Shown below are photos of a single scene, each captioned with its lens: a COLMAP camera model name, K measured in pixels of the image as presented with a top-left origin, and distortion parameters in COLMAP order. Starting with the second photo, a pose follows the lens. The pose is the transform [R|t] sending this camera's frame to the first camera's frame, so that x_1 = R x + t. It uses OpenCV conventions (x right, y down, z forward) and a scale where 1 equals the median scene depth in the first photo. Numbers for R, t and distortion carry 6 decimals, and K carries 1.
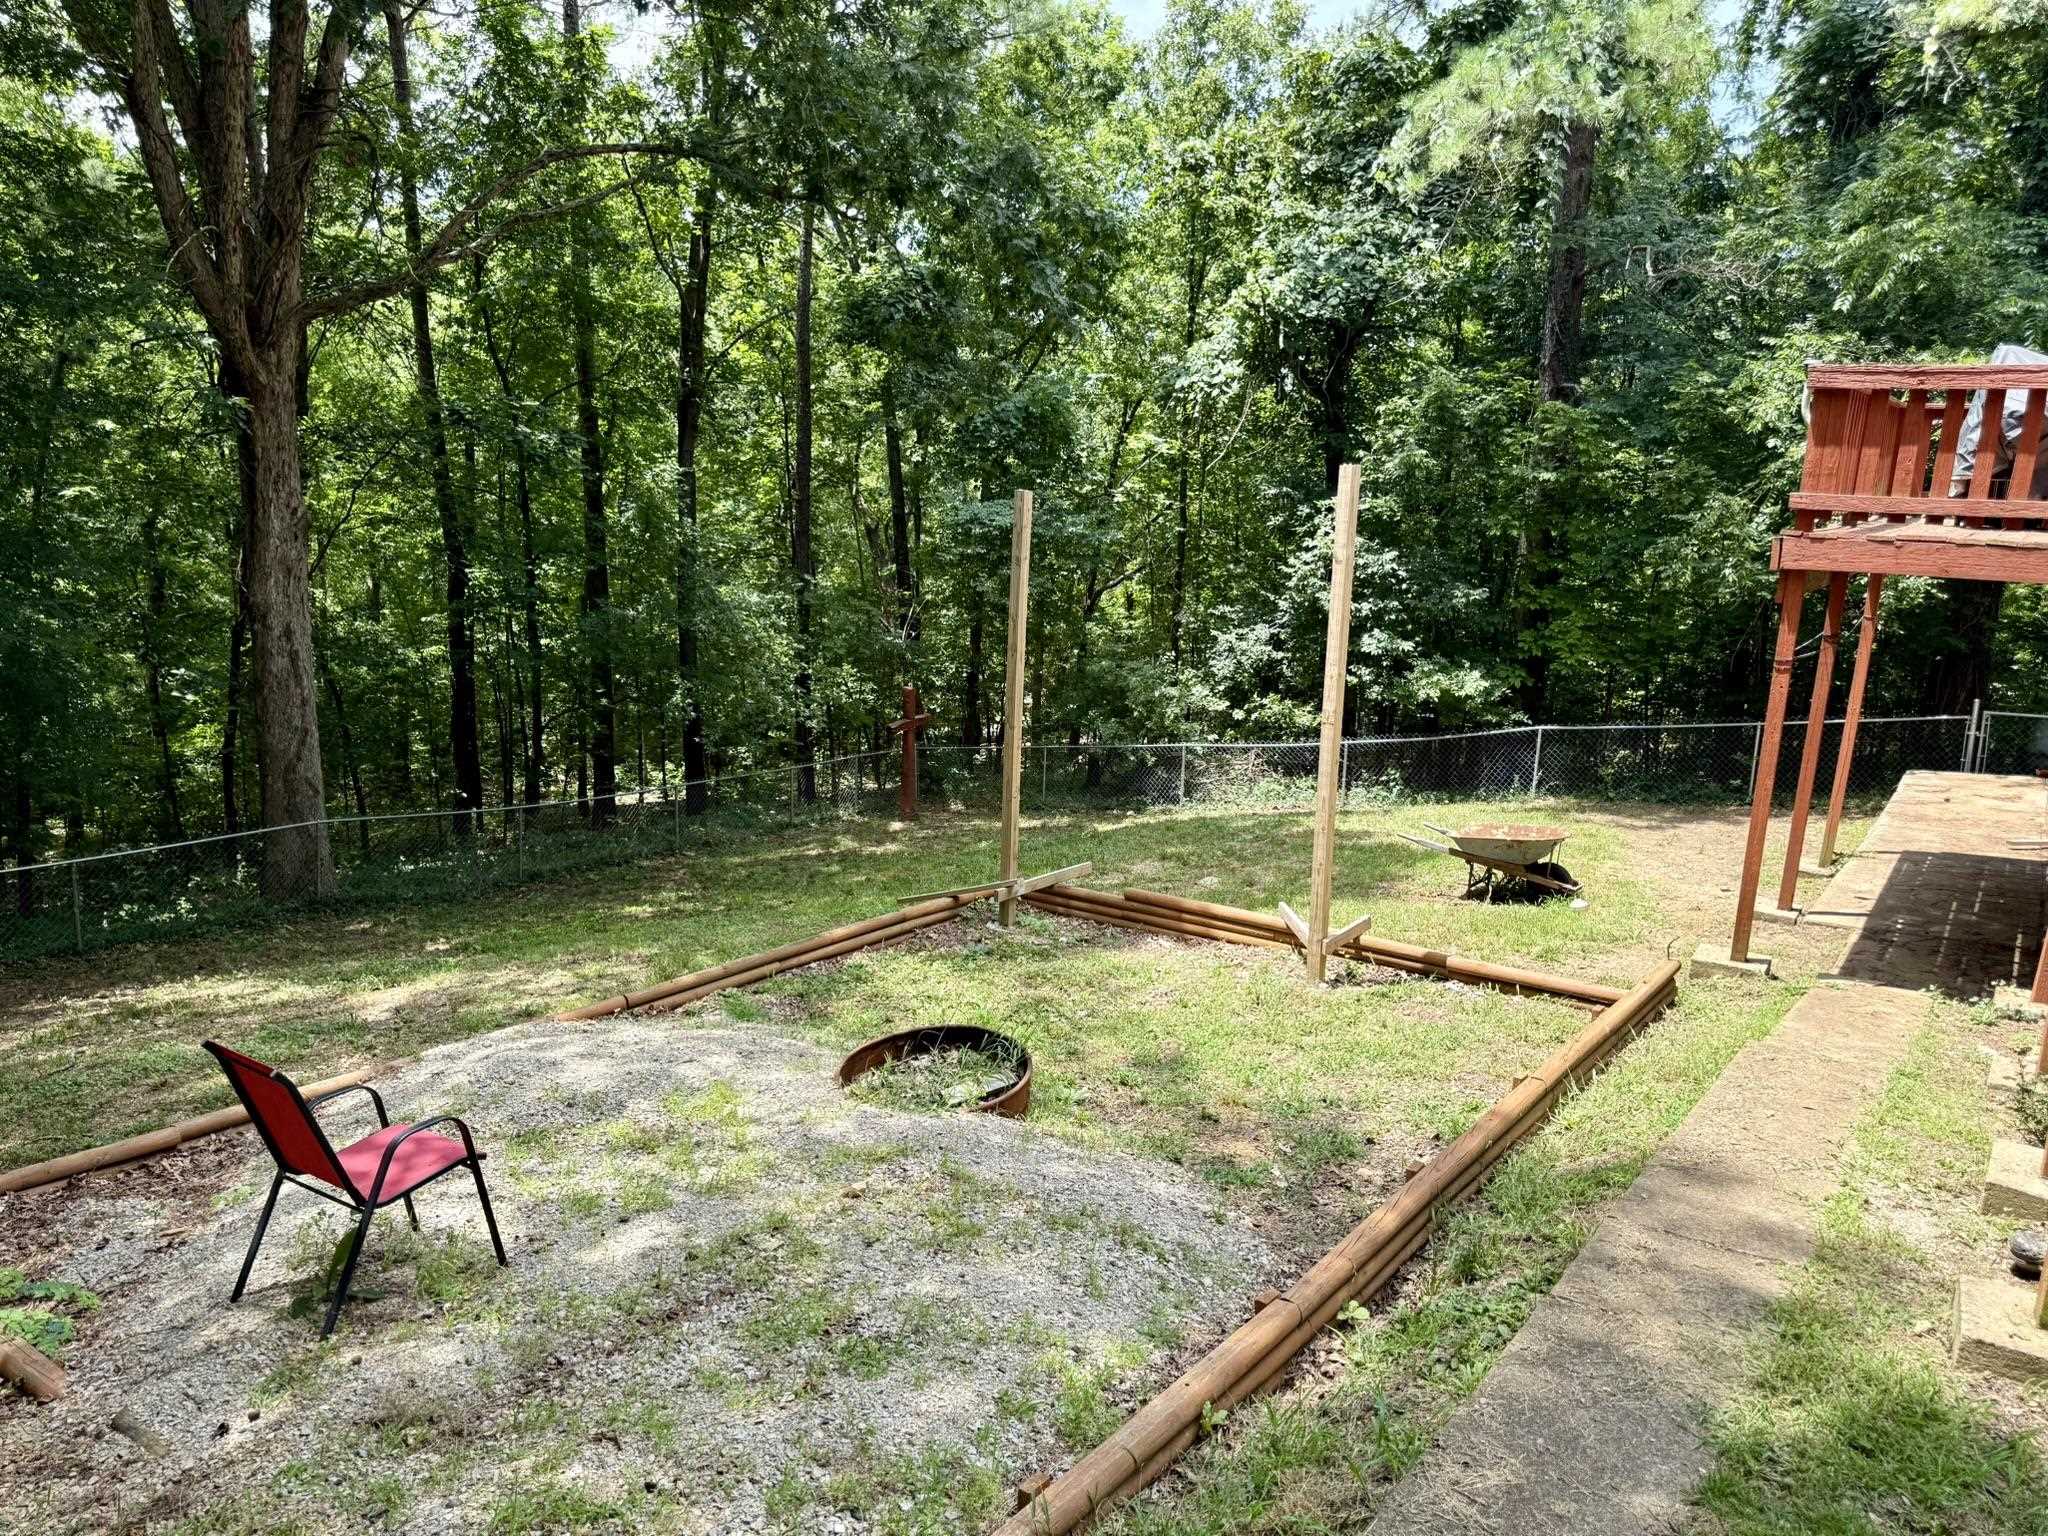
lens RADIAL K [[1434.9, 0, 1022.9], [0, 1434.9, 823.0], [0, 0, 1]] dist [-0.003740, -0.002045]
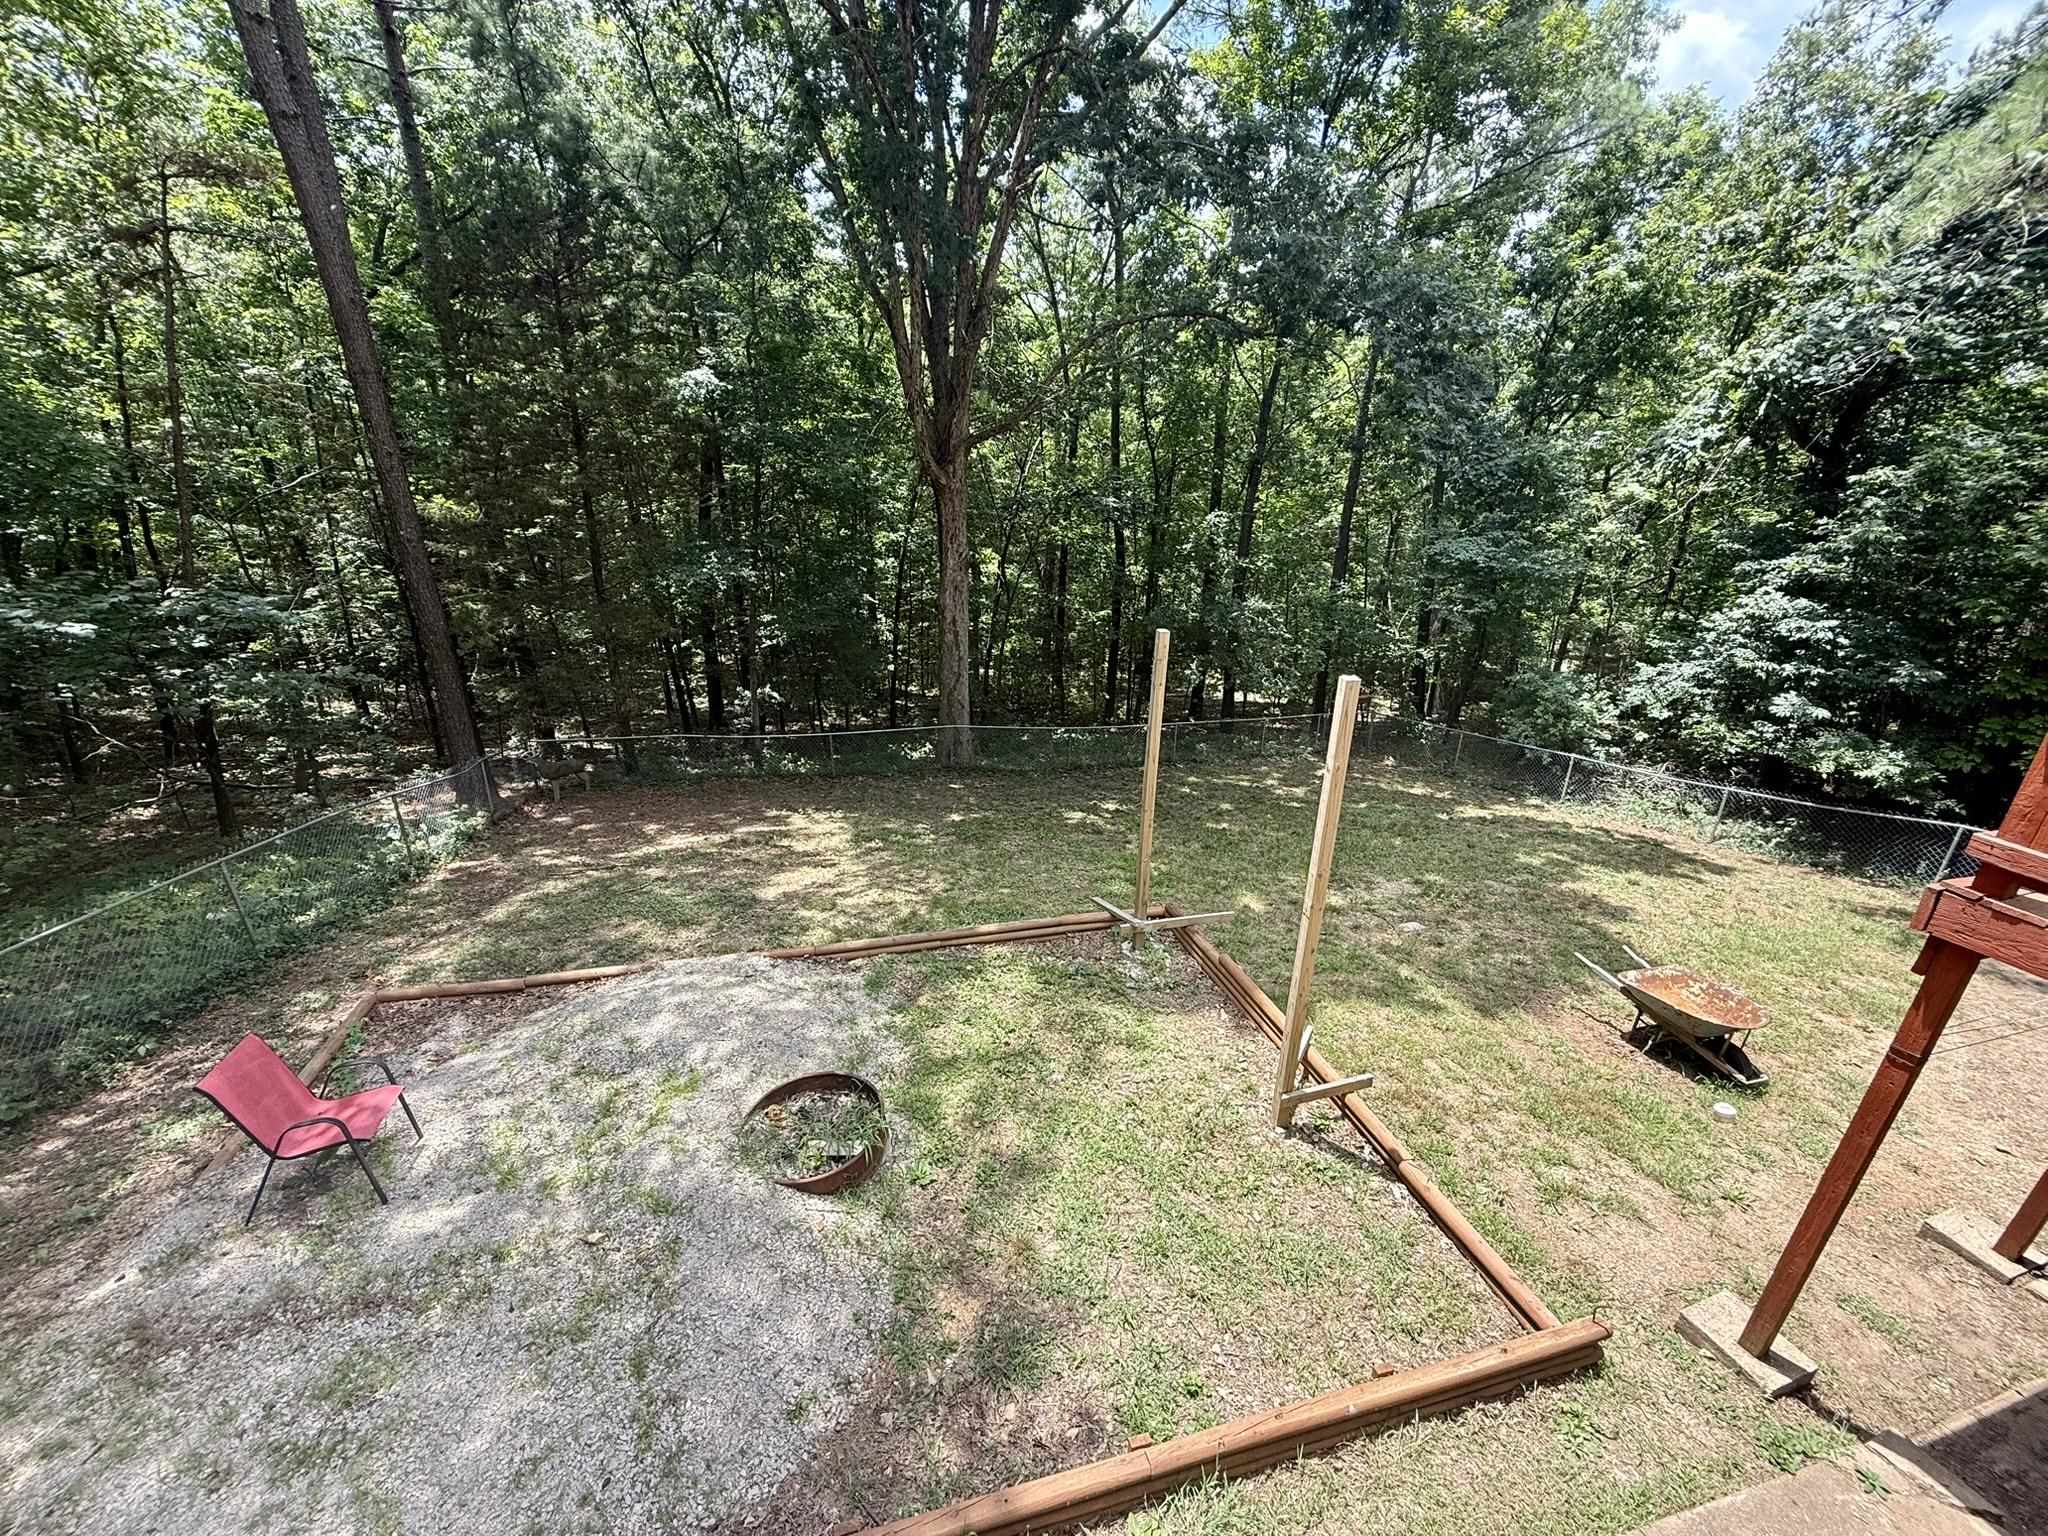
lens RADIAL K [[817.8, 0, 1023.1], [0, 817.8, 763.9], [0, 0, 1]] dist [-0.000204, -0.000196]
pose [[0.788494, 0.197175, -0.582580, 0.163798], [-0.130073, 0.979253, 0.155382, -0.104501], [0.601131, -0.046740, 0.797782, 0.173884]]
